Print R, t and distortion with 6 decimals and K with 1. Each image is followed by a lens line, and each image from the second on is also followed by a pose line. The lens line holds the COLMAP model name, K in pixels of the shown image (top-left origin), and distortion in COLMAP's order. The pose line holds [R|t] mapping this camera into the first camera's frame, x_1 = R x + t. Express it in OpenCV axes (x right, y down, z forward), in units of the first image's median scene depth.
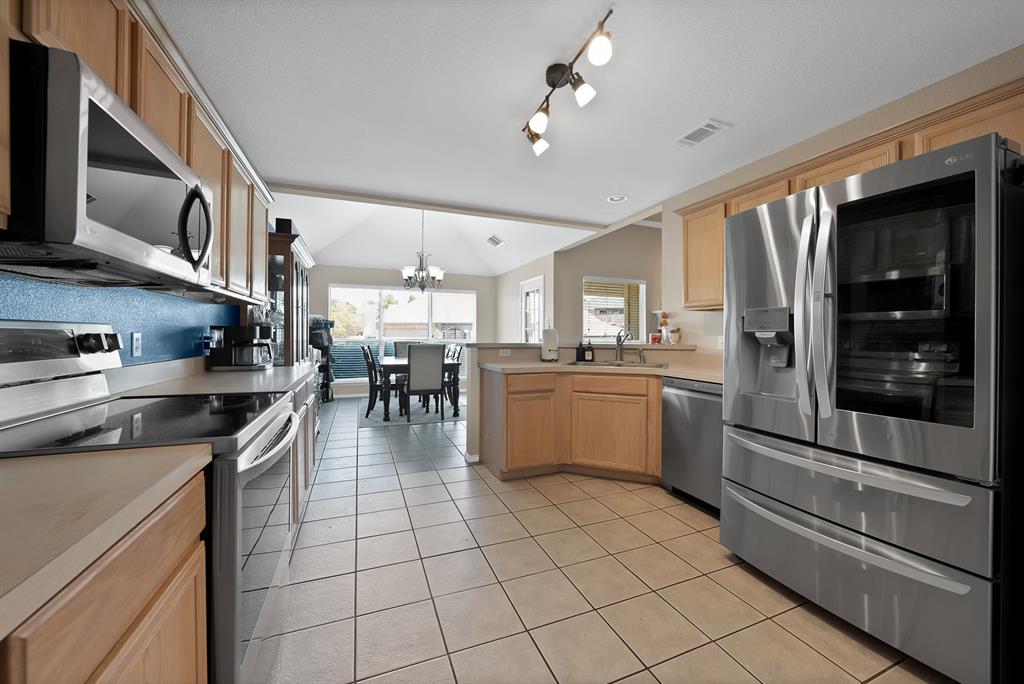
lens RADIAL K [[378.7, 0, 509.5], [0, 378.7, 339.4], [0, 0, 1]] dist [-0.028534, 0.007085]
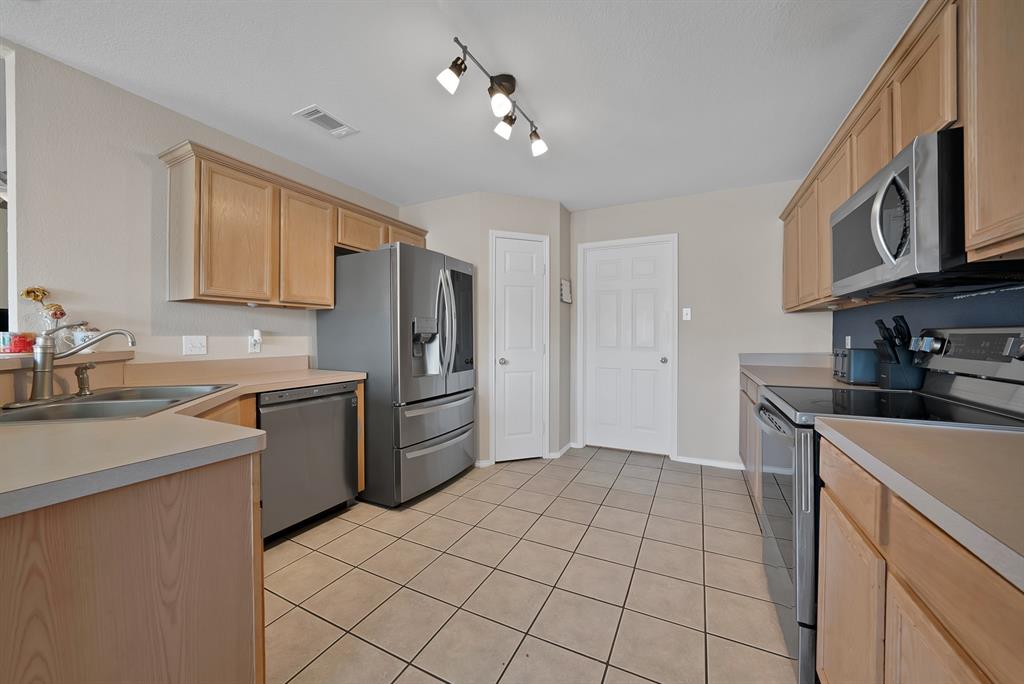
lens RADIAL K [[378.7, 0, 509.5], [0, 378.7, 339.4], [0, 0, 1]] dist [-0.028534, 0.007085]
pose [[-0.668456, -0.011251, 0.743667, -0.534501], [0.003270, 0.999831, 0.018065, -0.018288], [-0.743744, 0.014508, -0.668307, 1.377469]]
